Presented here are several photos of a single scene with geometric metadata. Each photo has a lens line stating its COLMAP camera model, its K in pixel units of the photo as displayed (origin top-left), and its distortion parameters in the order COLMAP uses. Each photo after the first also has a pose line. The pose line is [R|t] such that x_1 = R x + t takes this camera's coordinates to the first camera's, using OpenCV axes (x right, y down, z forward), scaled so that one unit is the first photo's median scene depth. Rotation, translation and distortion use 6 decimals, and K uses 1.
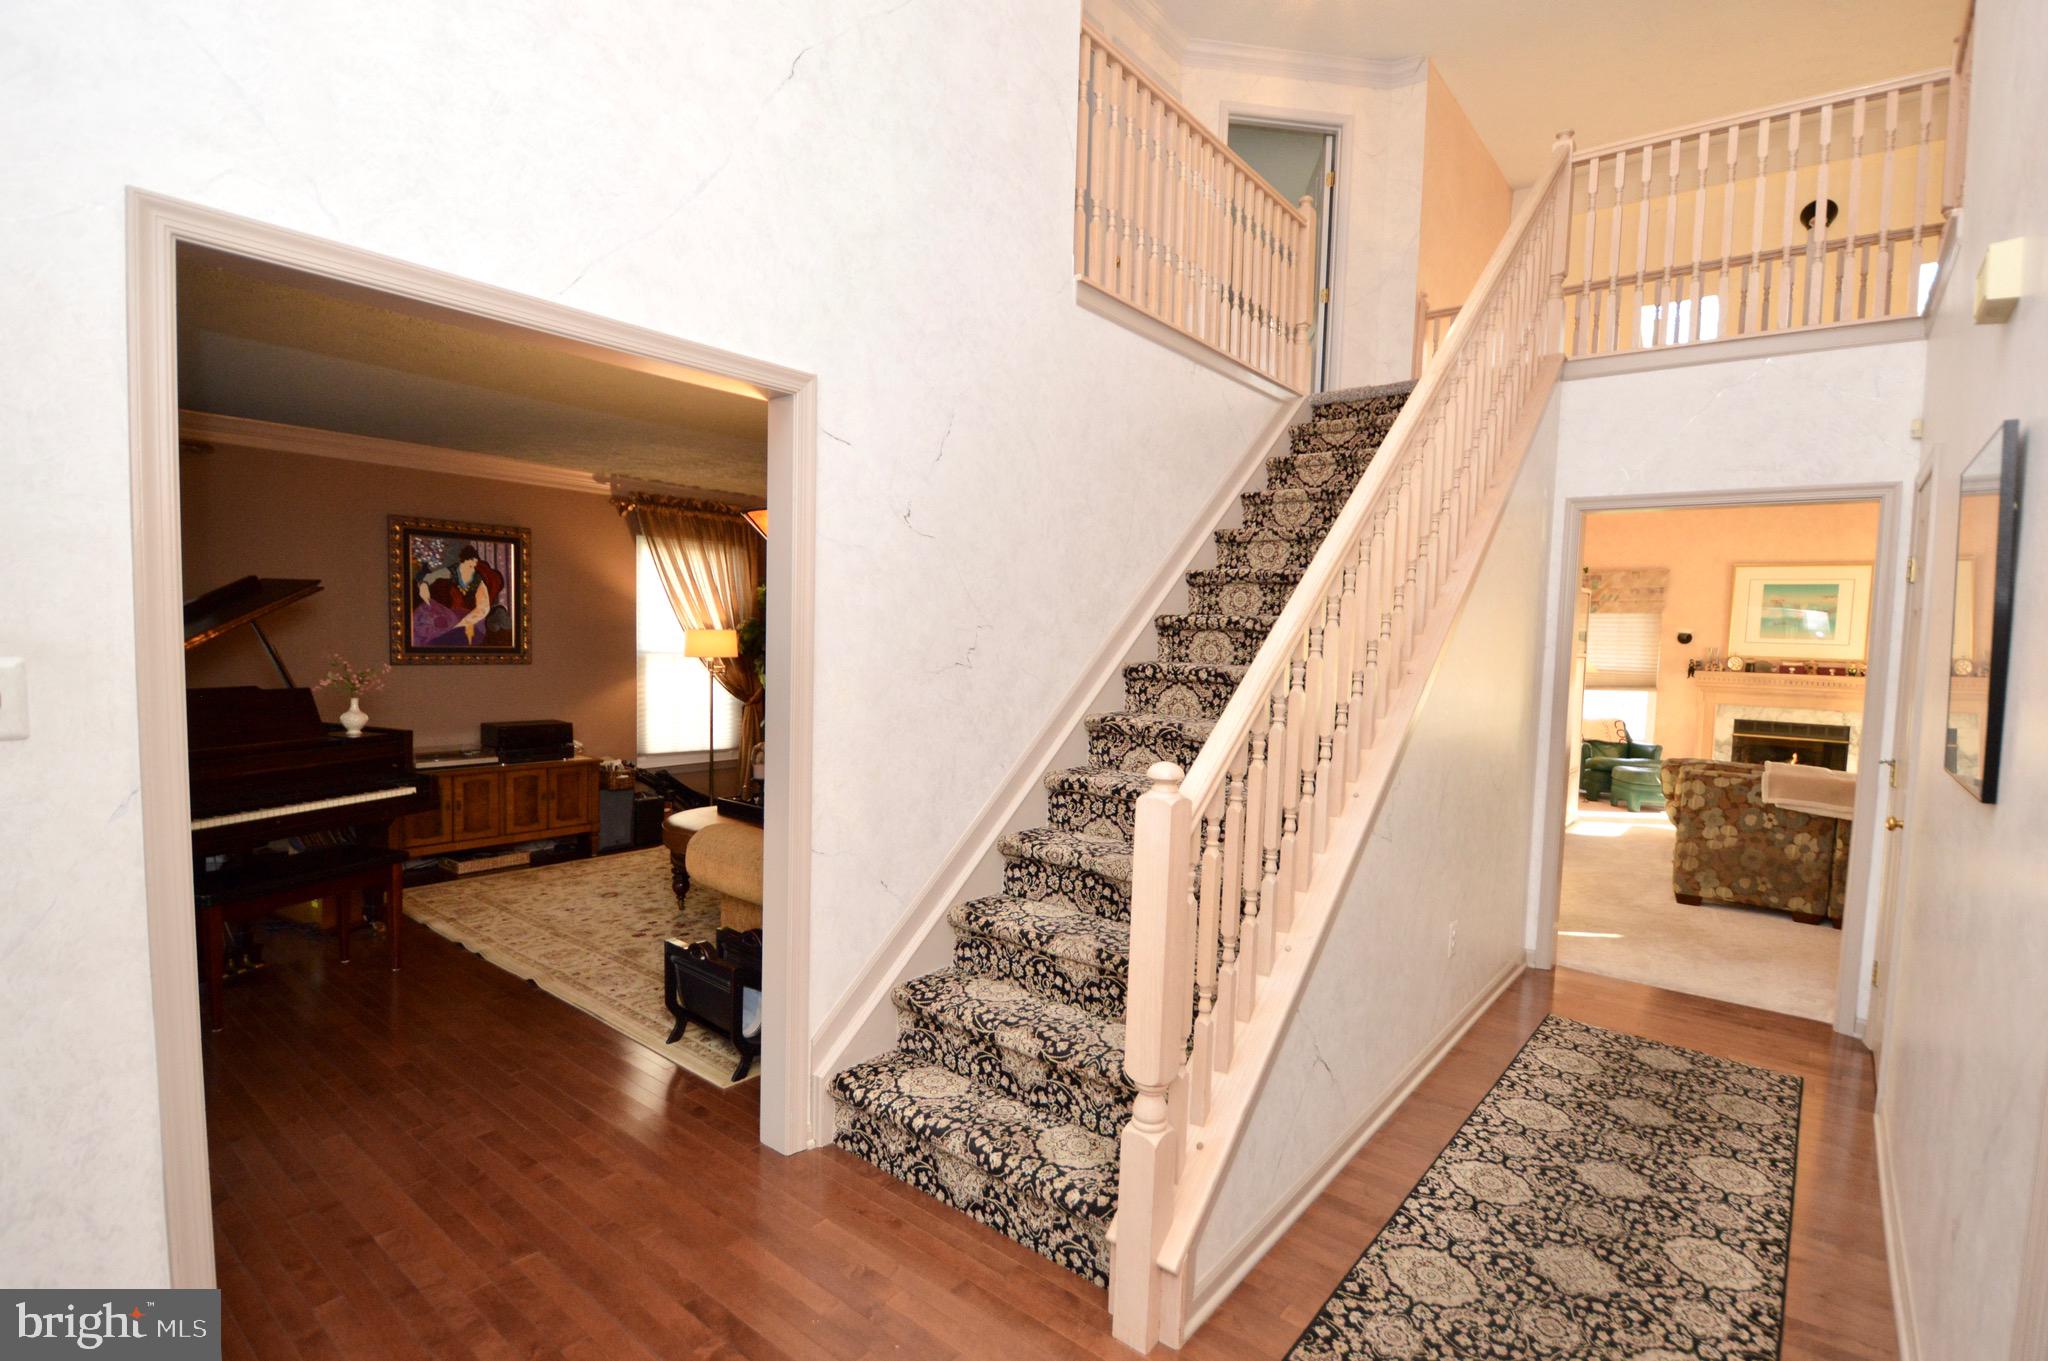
lens RADIAL K [[945.0, 0, 1041.2], [0, 945.0, 691.0], [0, 0, 1]] dist [0.000138, -0.005475]
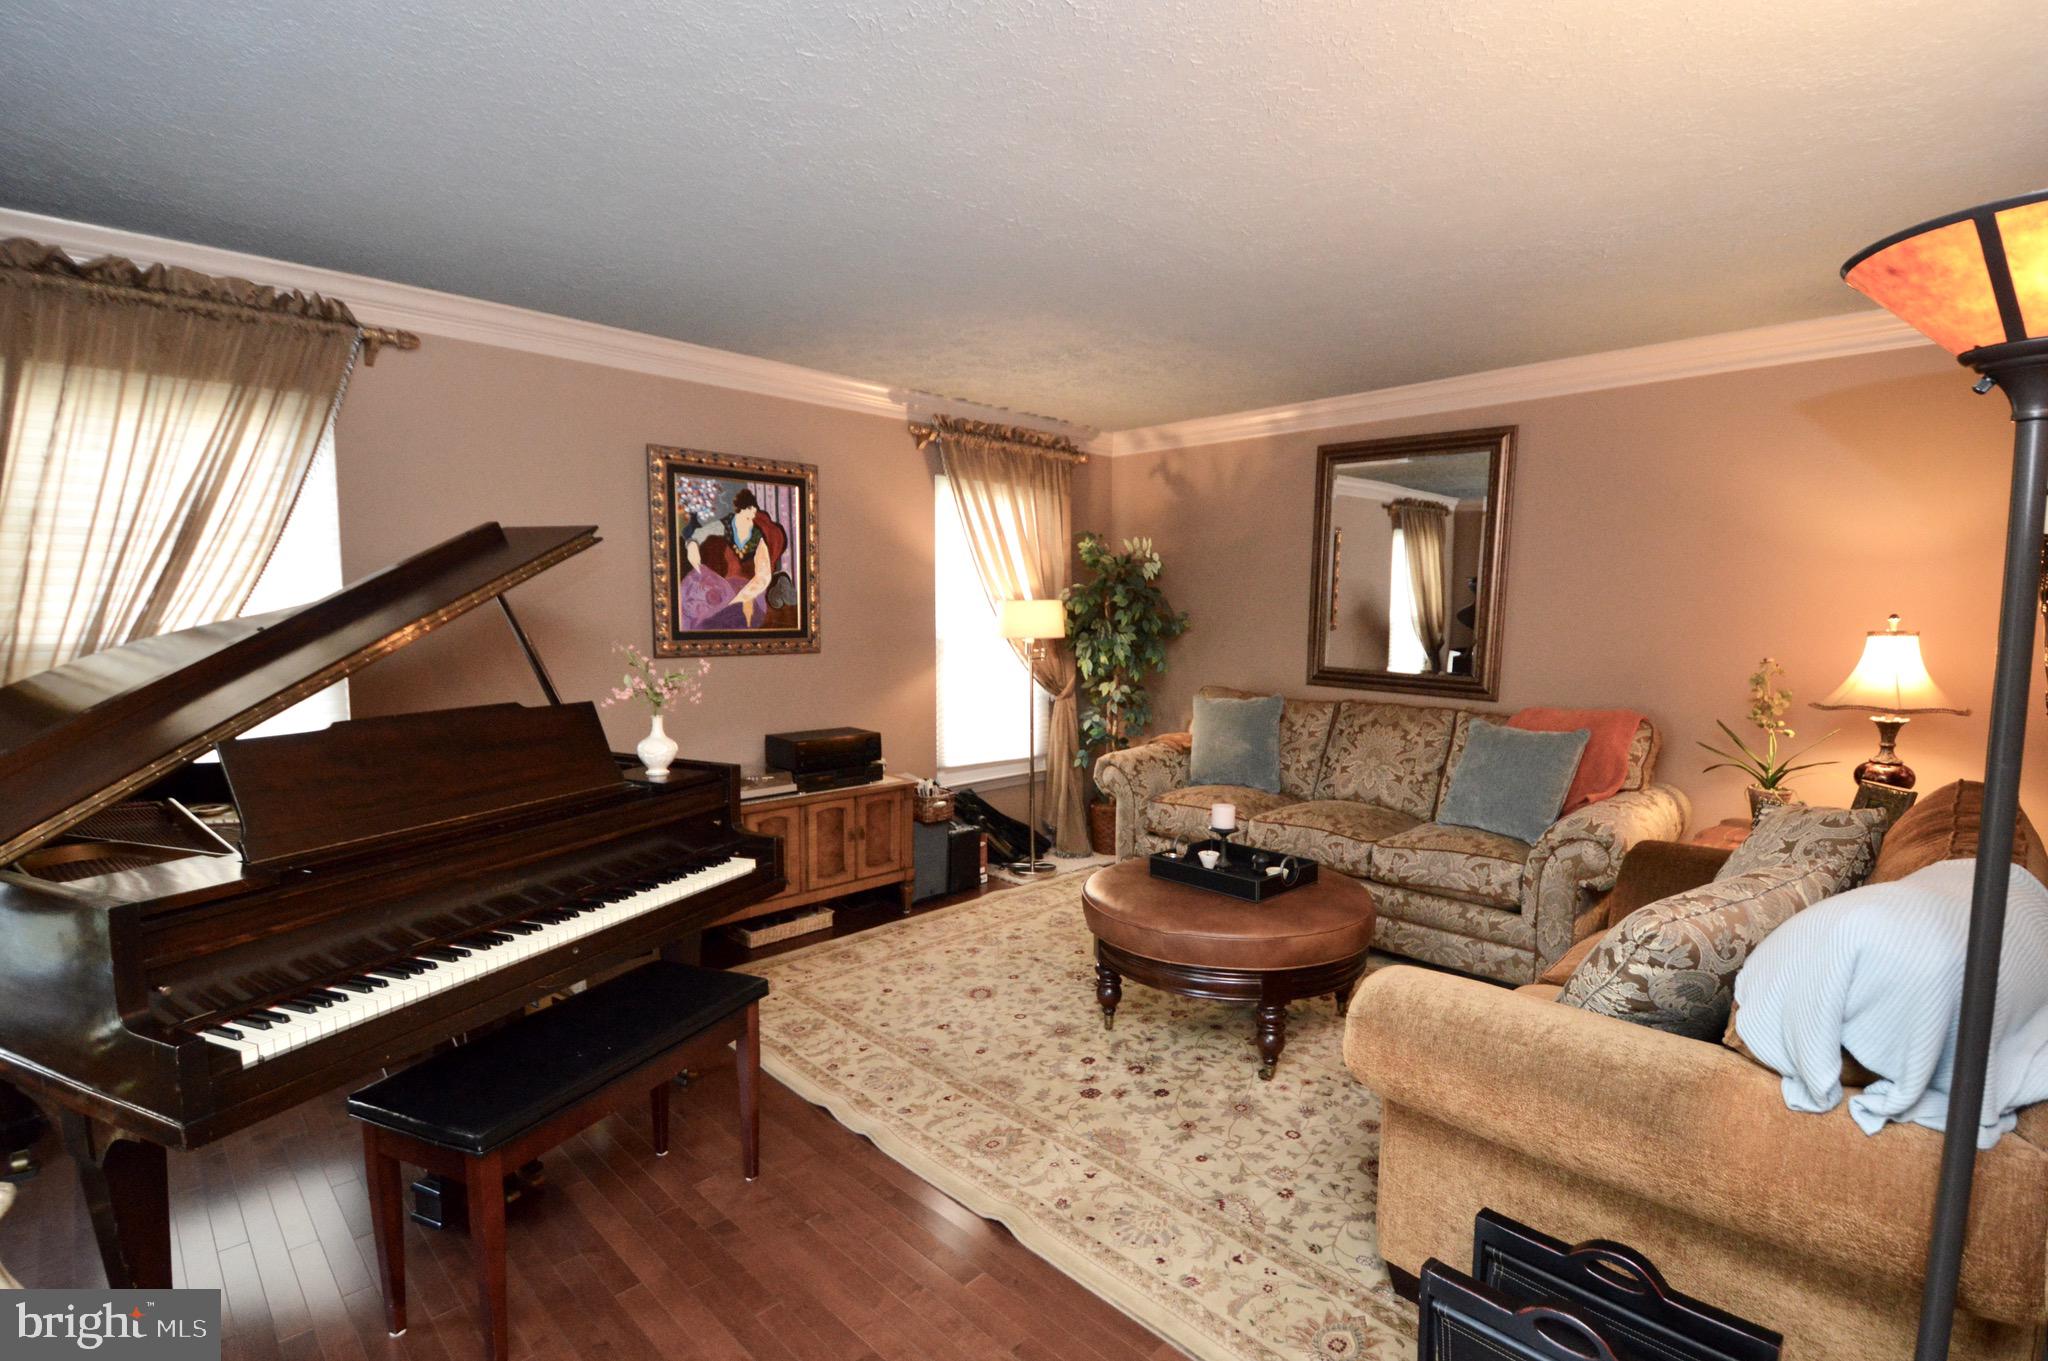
lens RADIAL K [[945.0, 0, 1036.0], [0, 945.0, 690.4], [0, 0, 1]] dist [0.000138, -0.005475]
pose [[0.992822, -0.011766, -0.119020, -0.302695], [0.015032, 0.999534, 0.026576, -0.016676], [0.118652, -0.028174, 0.992536, 0.307786]]
